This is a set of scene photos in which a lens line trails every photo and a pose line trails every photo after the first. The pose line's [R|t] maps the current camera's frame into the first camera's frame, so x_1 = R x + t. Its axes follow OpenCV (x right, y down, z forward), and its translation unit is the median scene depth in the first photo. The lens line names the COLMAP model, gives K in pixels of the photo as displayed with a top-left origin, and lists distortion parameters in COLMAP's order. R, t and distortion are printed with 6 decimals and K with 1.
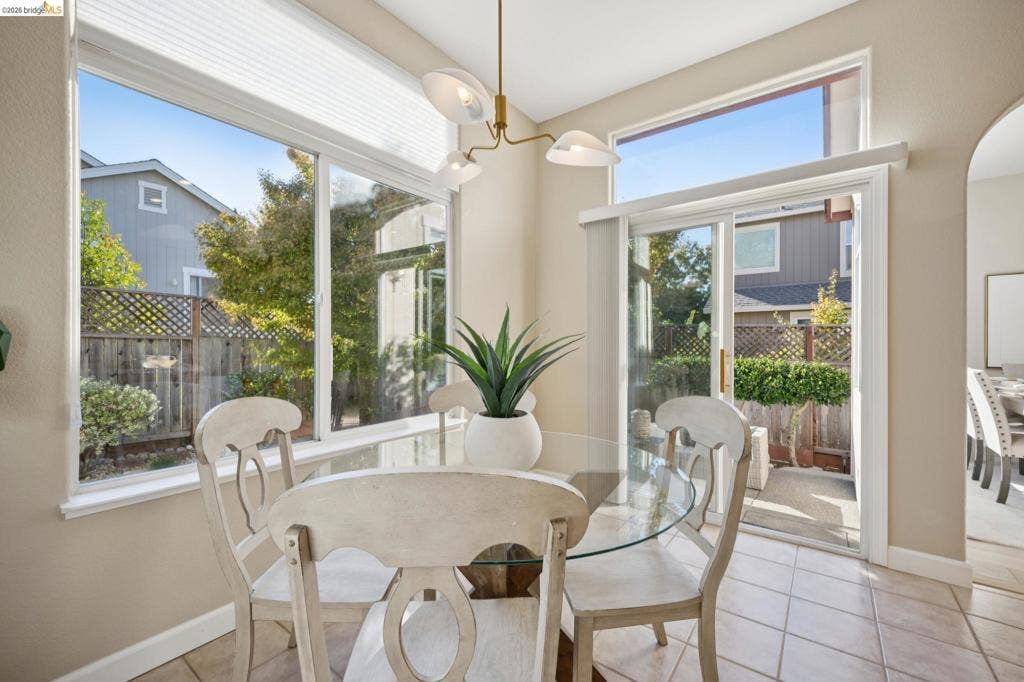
lens RADIAL K [[434.9, 0, 503.4], [0, 434.9, 344.1], [0, 0, 1]] dist [-0.001536, -0.001313]
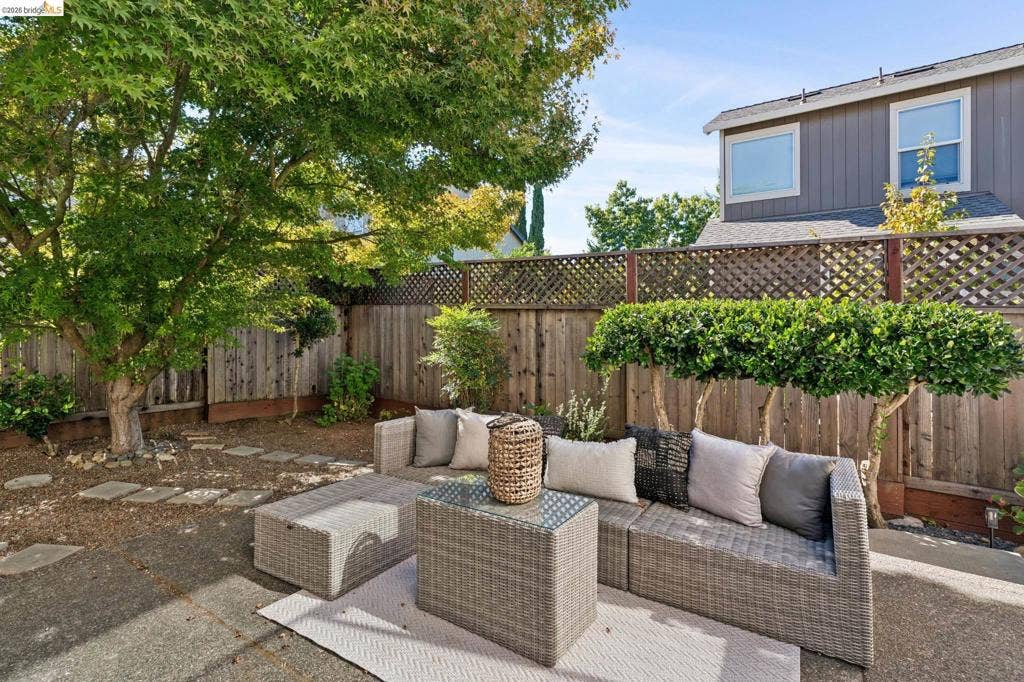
lens RADIAL K [[458.1, 0, 518.3], [0, 458.1, 333.0], [0, 0, 1]] dist [0.025998, 0.000005]
pose [[0.997275, 0.000218, 0.073775, 0.226527], [-0.000327, 0.999999, 0.001465, 0.067978], [-0.073774, -0.001485, 0.997274, 0.493419]]
